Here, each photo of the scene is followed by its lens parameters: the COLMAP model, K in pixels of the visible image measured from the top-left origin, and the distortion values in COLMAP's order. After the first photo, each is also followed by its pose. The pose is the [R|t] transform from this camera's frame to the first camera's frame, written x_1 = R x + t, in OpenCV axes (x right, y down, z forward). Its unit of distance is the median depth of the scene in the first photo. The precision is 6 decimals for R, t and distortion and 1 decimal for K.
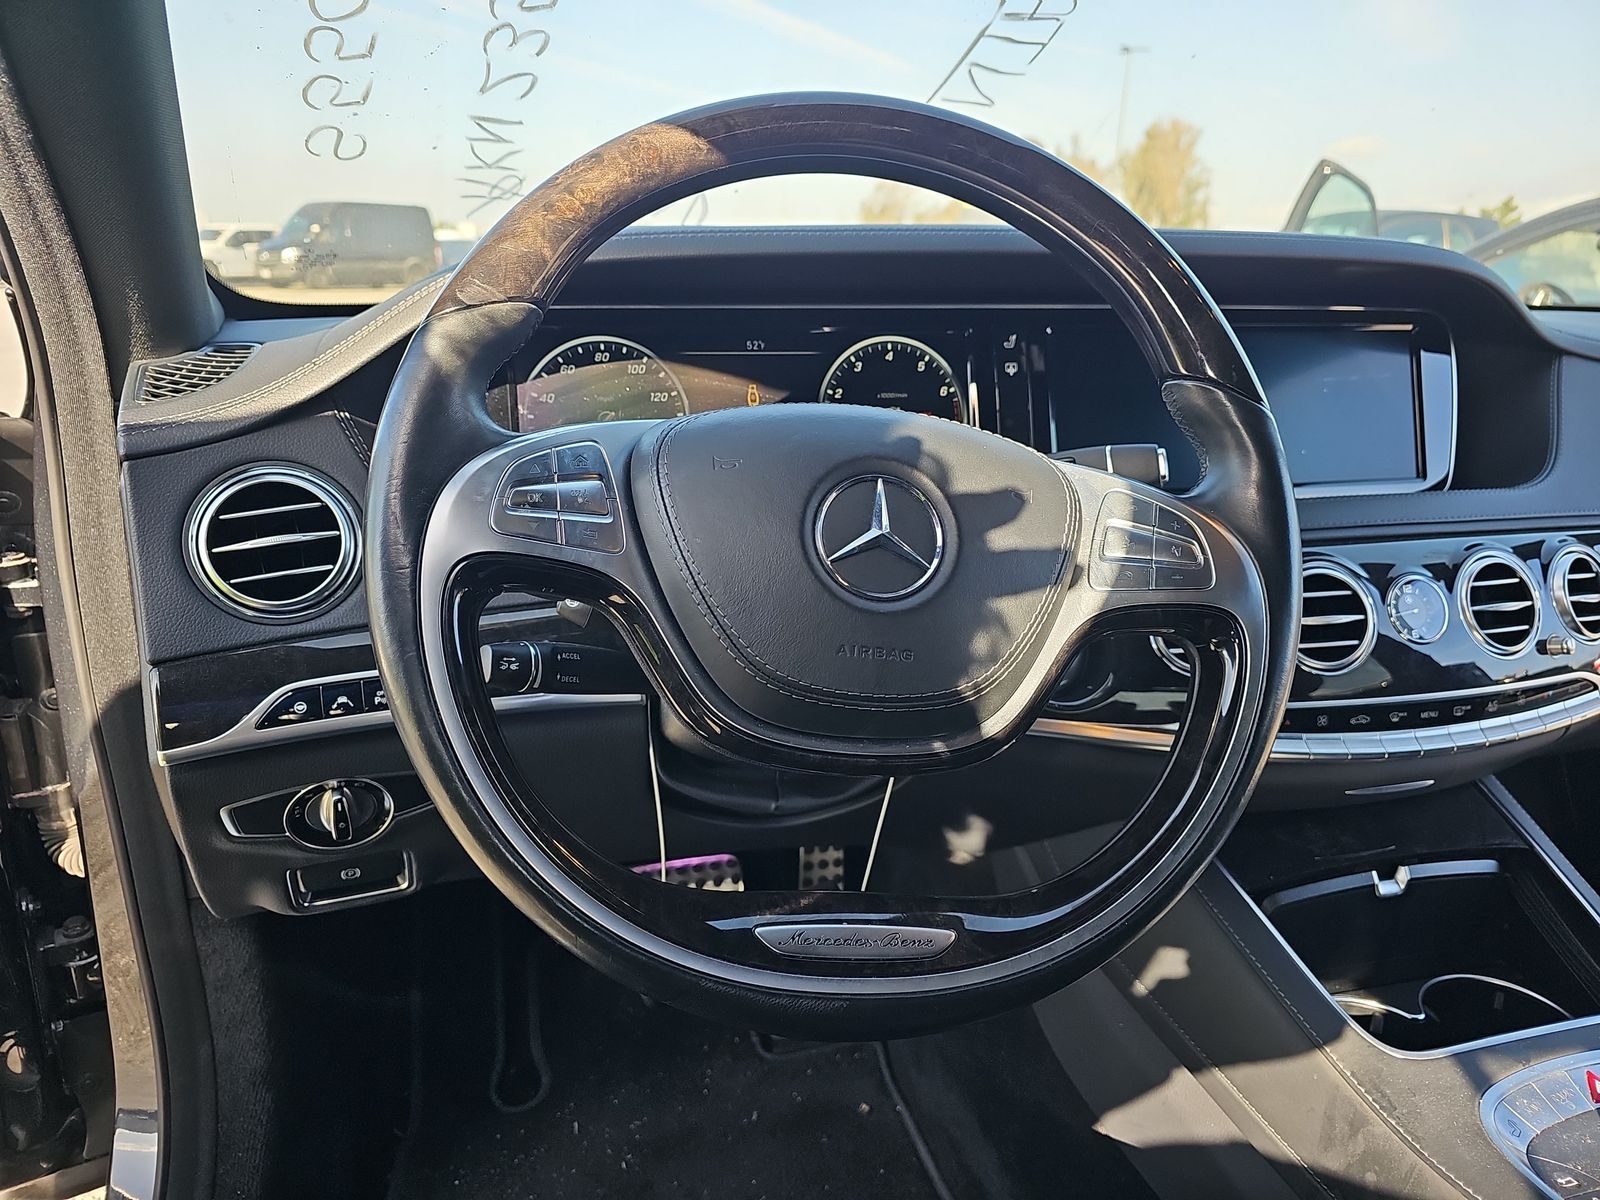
lens RADIAL K [[1120.2, 0, 800.0], [0, 1120.2, 600.0], [0, 0, 1]] dist [0.001780, -0.003408]
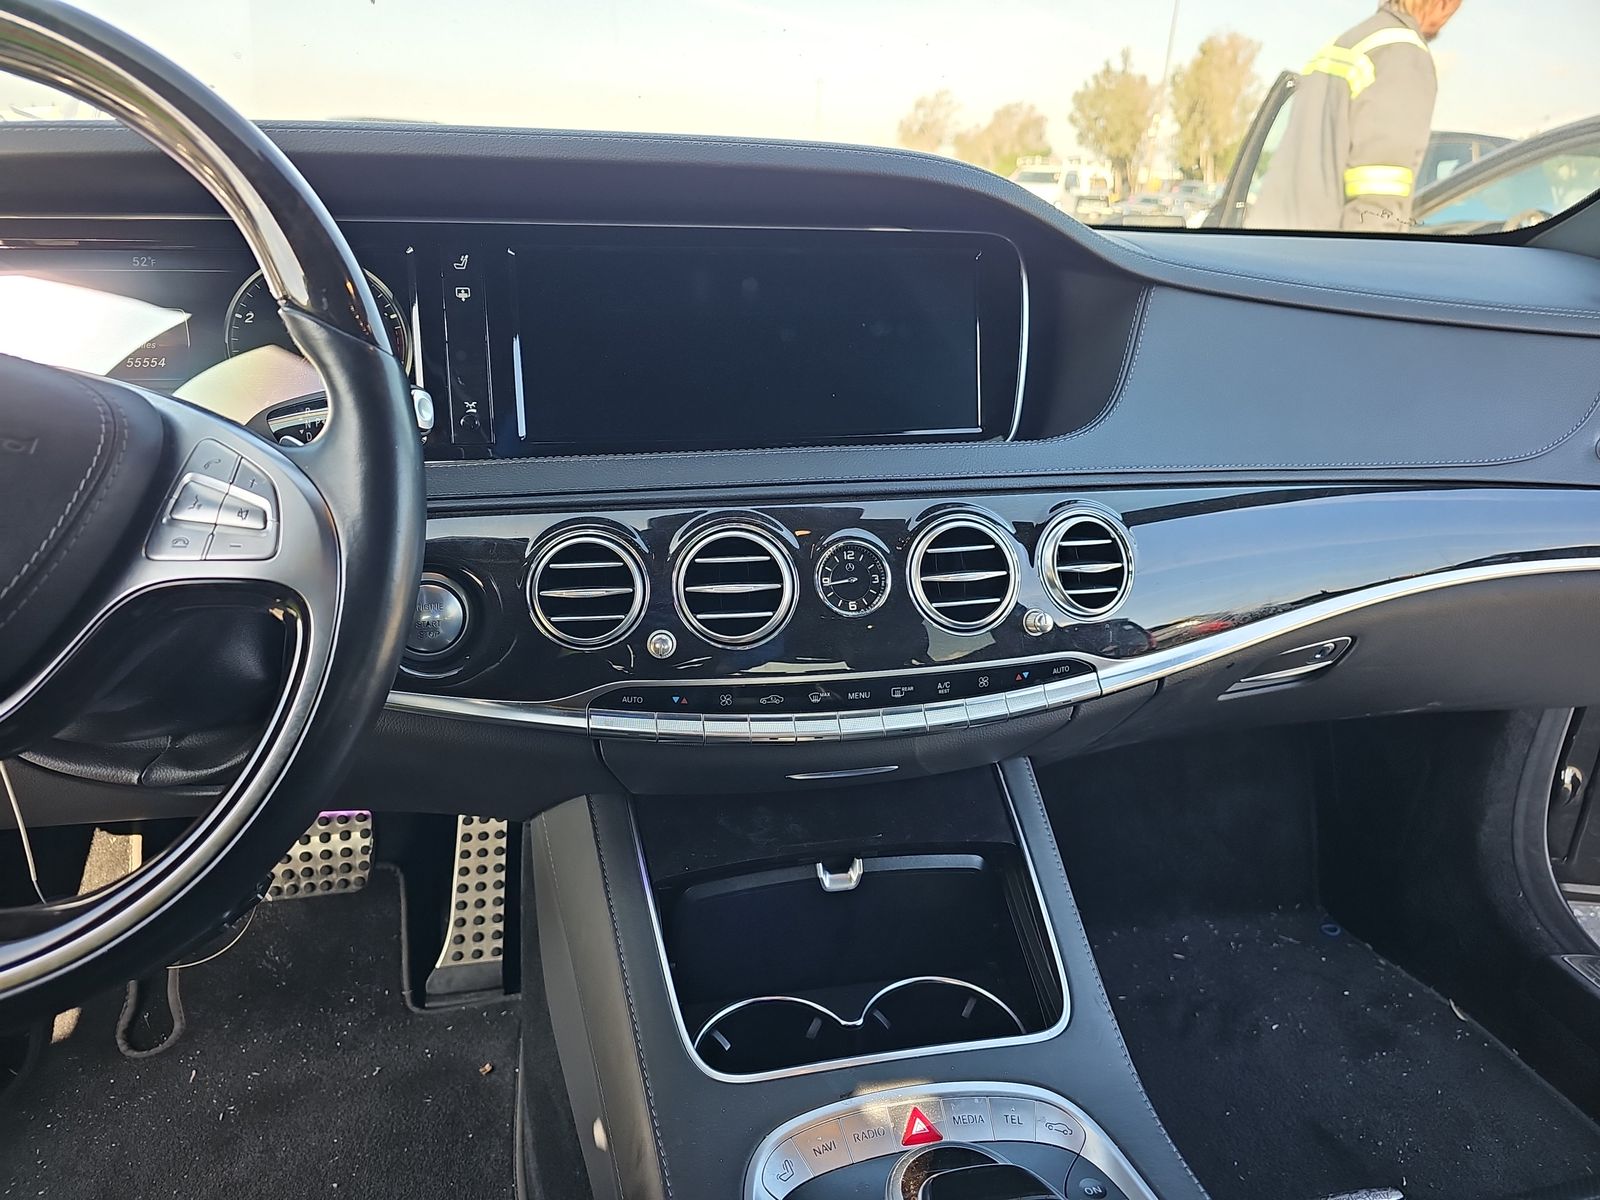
lens RADIAL K [[1090.4, 0, 792.0], [0, 1090.4, 602.6], [0, 0, 1]] dist [0.053510, -0.046412]
pose [[0.999073, 0.024419, -0.035440, 0.486216], [-0.021803, 0.997136, 0.072414, -0.030924], [0.037107, -0.071575, 0.996745, 0.122960]]
